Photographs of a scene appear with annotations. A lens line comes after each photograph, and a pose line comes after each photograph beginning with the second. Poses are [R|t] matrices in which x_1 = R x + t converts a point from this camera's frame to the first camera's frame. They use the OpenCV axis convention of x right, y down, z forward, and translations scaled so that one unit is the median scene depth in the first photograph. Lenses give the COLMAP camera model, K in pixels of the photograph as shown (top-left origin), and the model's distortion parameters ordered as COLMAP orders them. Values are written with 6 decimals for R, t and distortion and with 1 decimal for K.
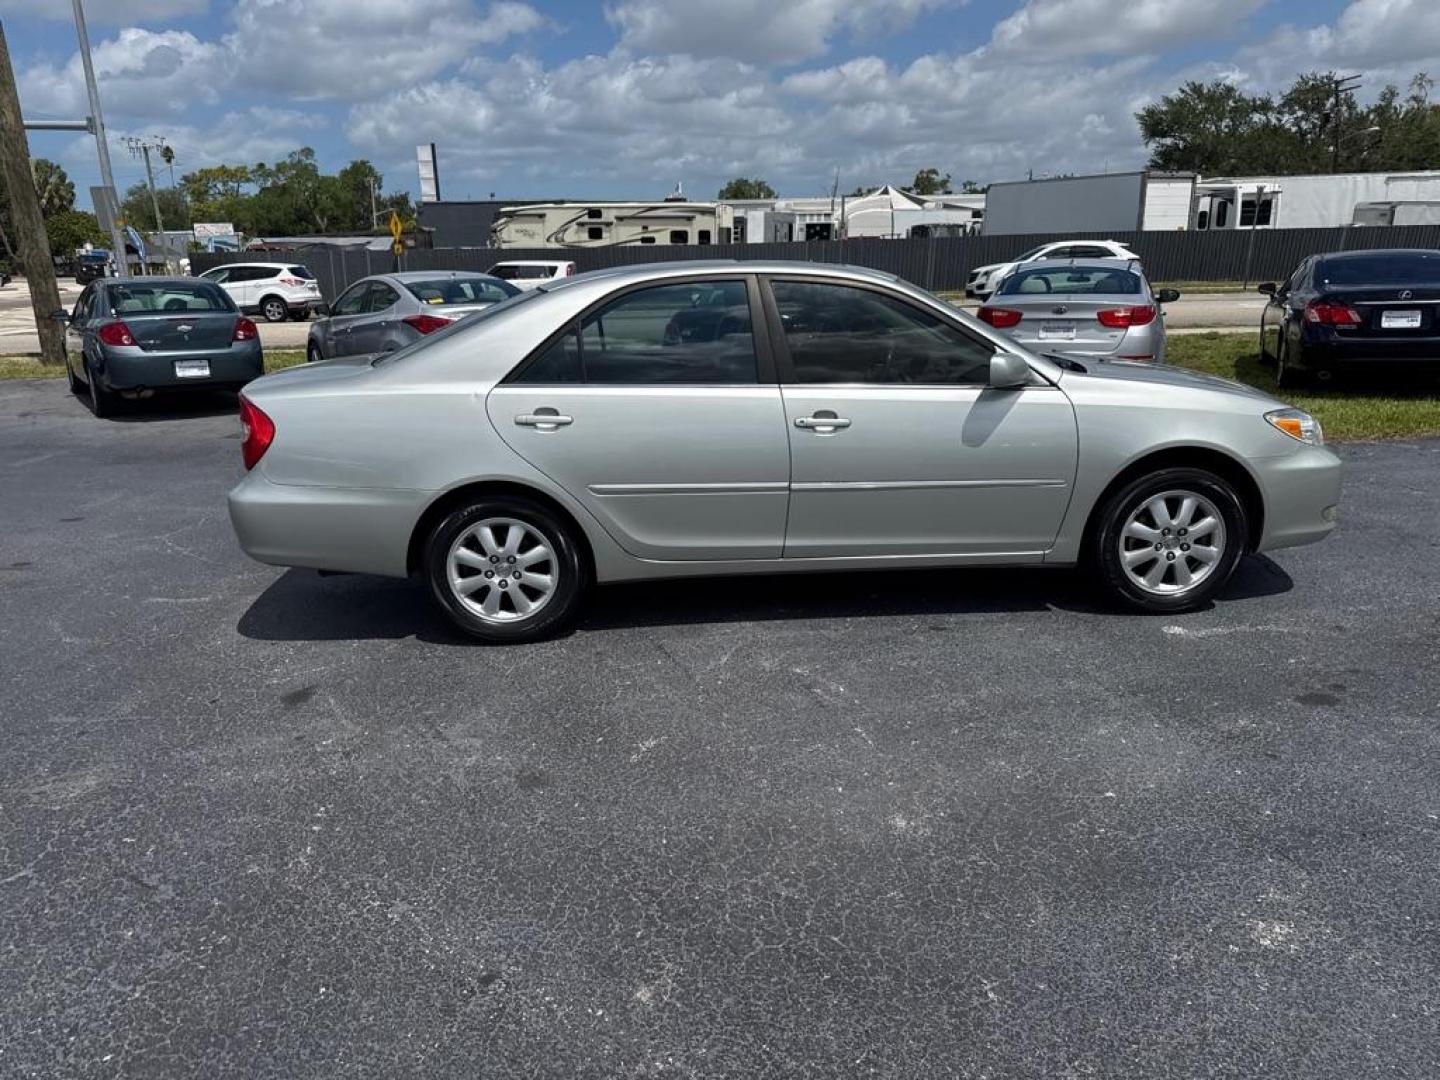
lens RADIAL K [[1030.9, 0, 711.8], [0, 1030.9, 553.9], [0, 0, 1]] dist [0.024796, -0.026786]
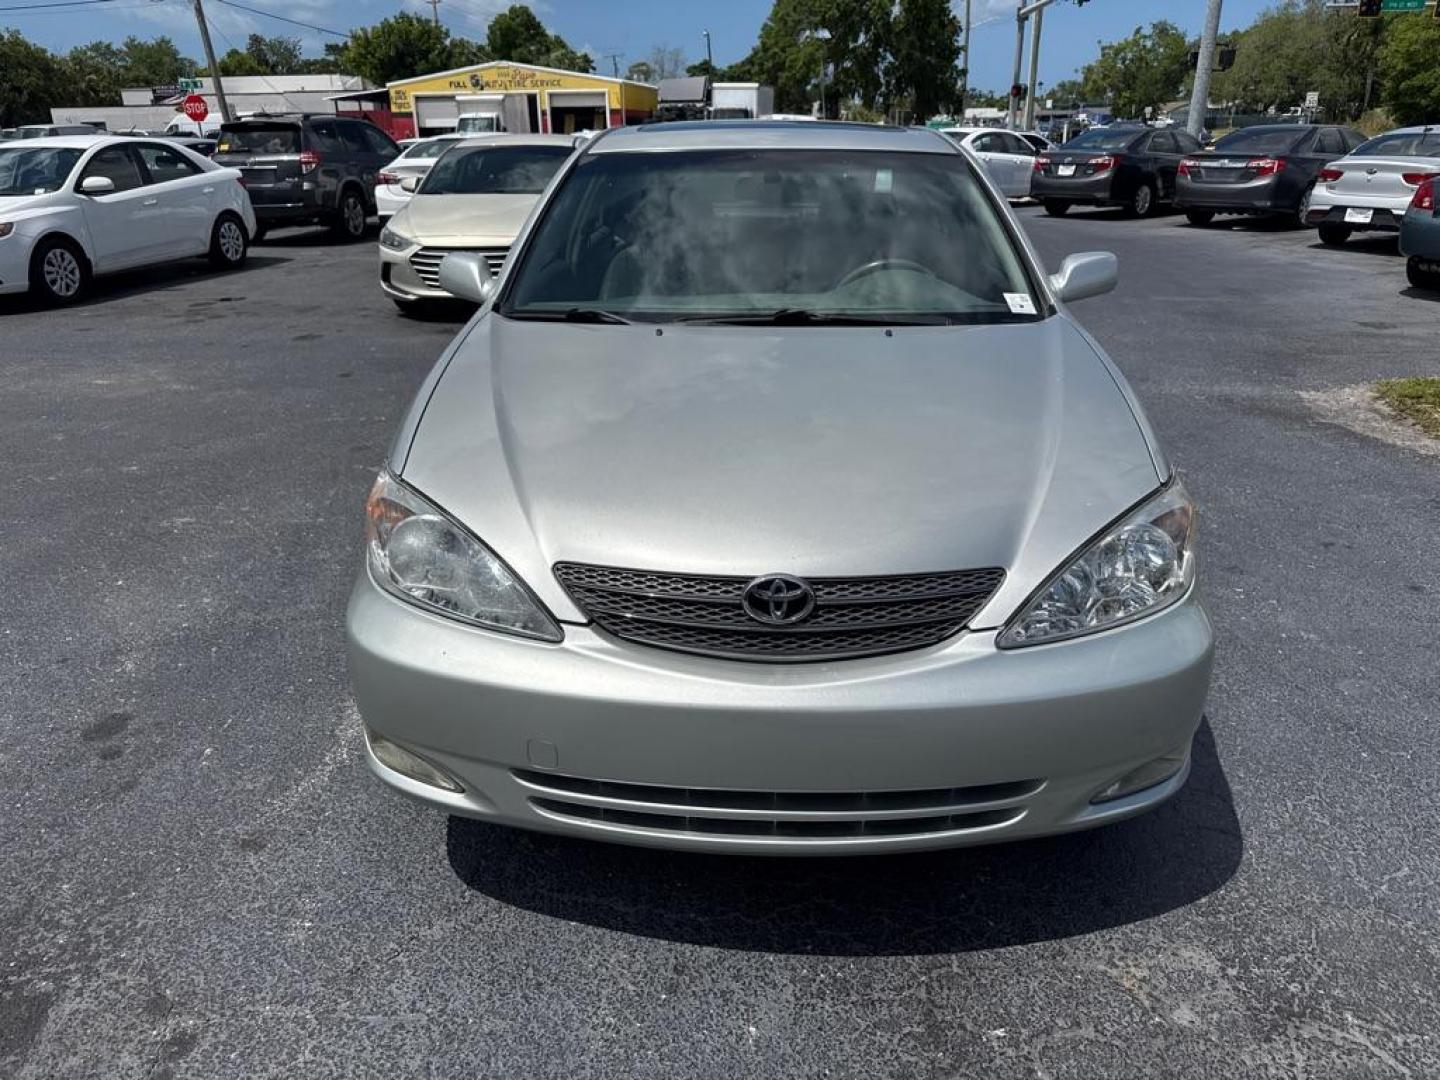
lens RADIAL K [[1030.9, 0, 723.7], [0, 1030.9, 542.2], [0, 0, 1]] dist [0.024796, -0.026786]
pose [[-0.093704, 0.389581, -0.916213, 0.415892], [-0.270312, 0.875739, 0.400016, -0.143297], [0.958202, 0.285146, 0.023248, 0.481210]]
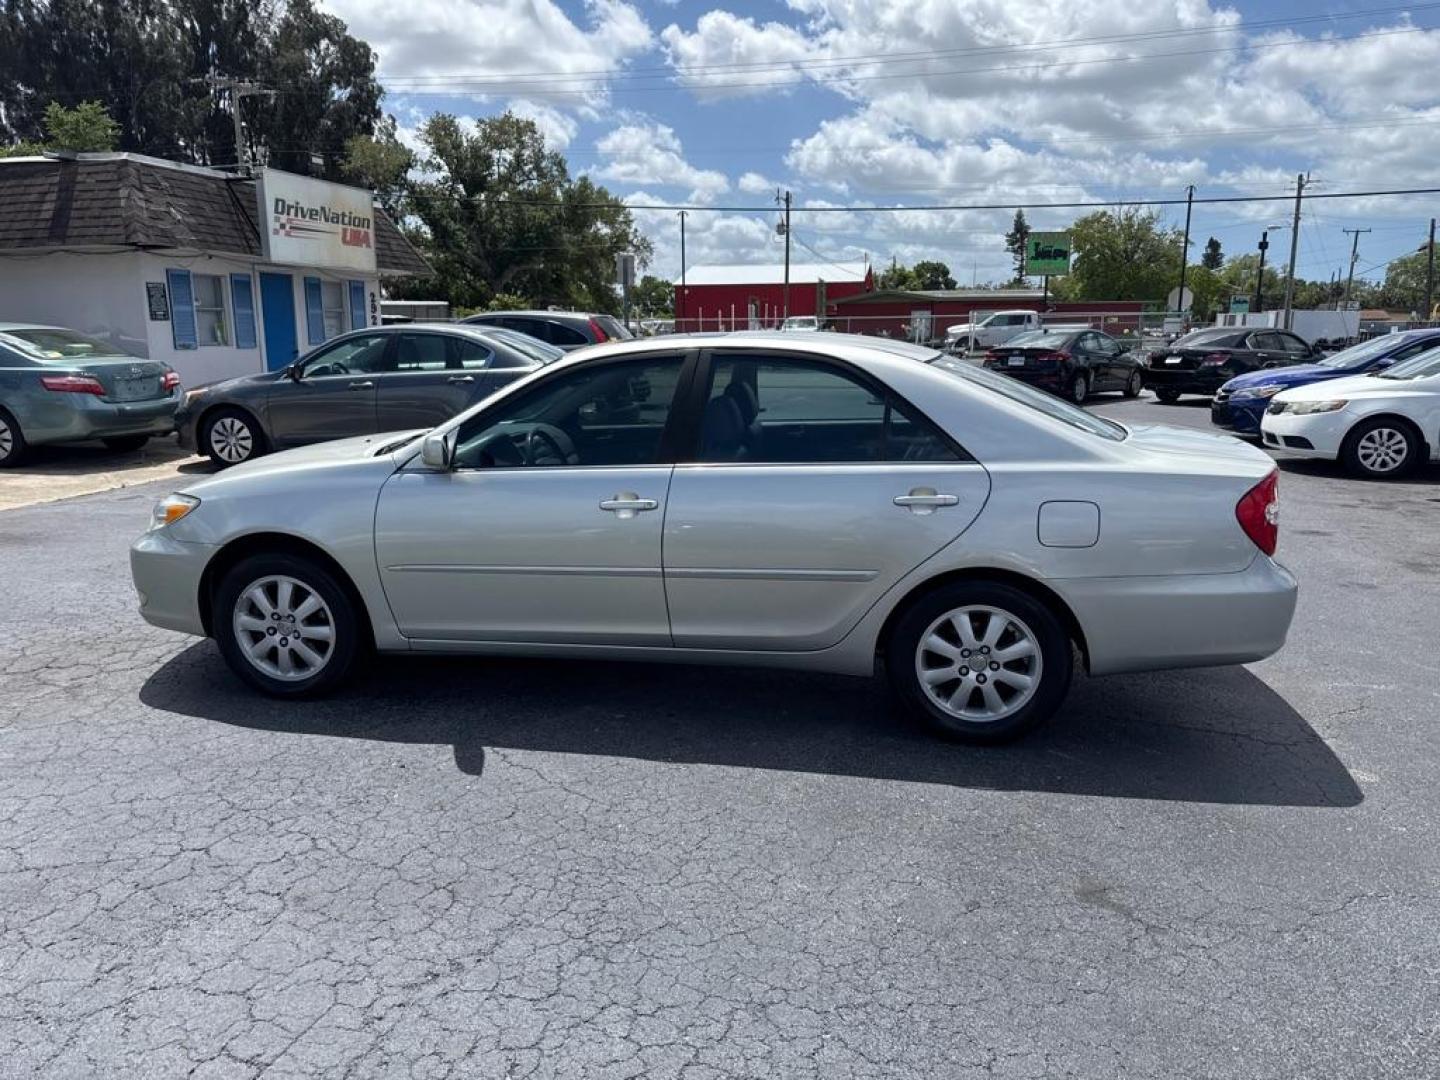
lens RADIAL K [[1030.9, 0, 727.8], [0, 1030.9, 532.0], [0, 0, 1]] dist [0.024796, -0.026786]
pose [[-0.977207, -0.020519, 0.211294, -0.083202], [0.080238, 0.885785, 0.457107, -0.258749], [-0.196540, 0.463642, -0.863949, 0.888200]]
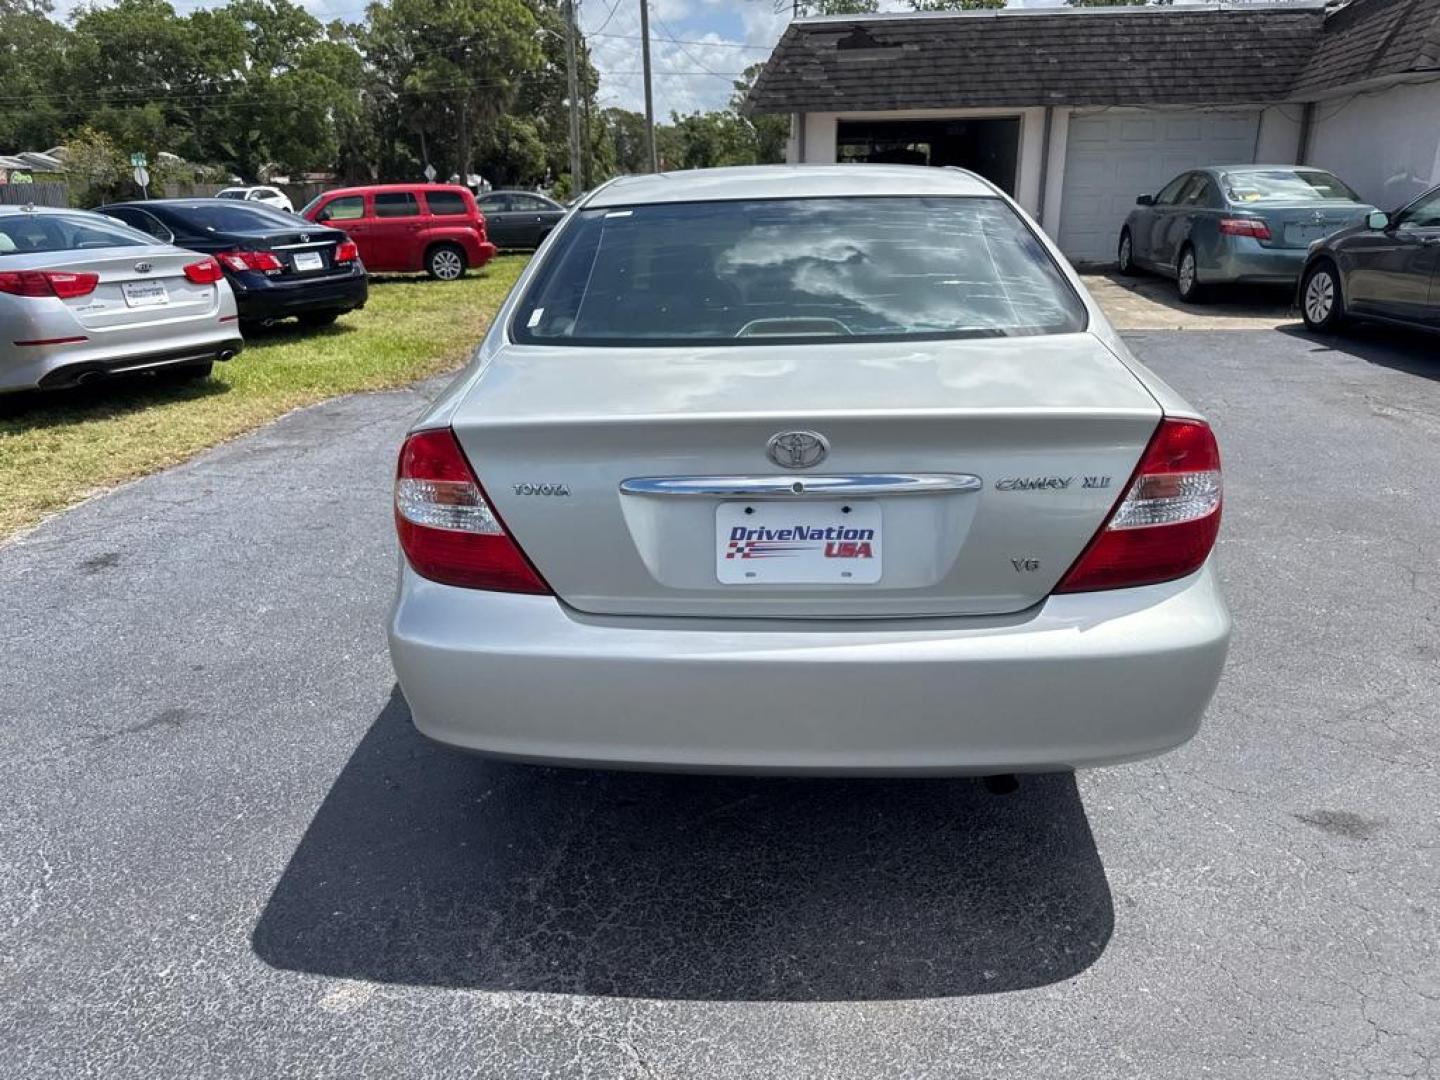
lens RADIAL K [[1030.9, 0, 724.7], [0, 1030.9, 548.6], [0, 0, 1]] dist [0.024796, -0.026786]
pose [[0.104992, -0.313461, 0.943779, -0.373601], [0.293547, 0.916506, 0.271747, -0.115019], [-0.950162, 0.248512, 0.188241, 0.451520]]
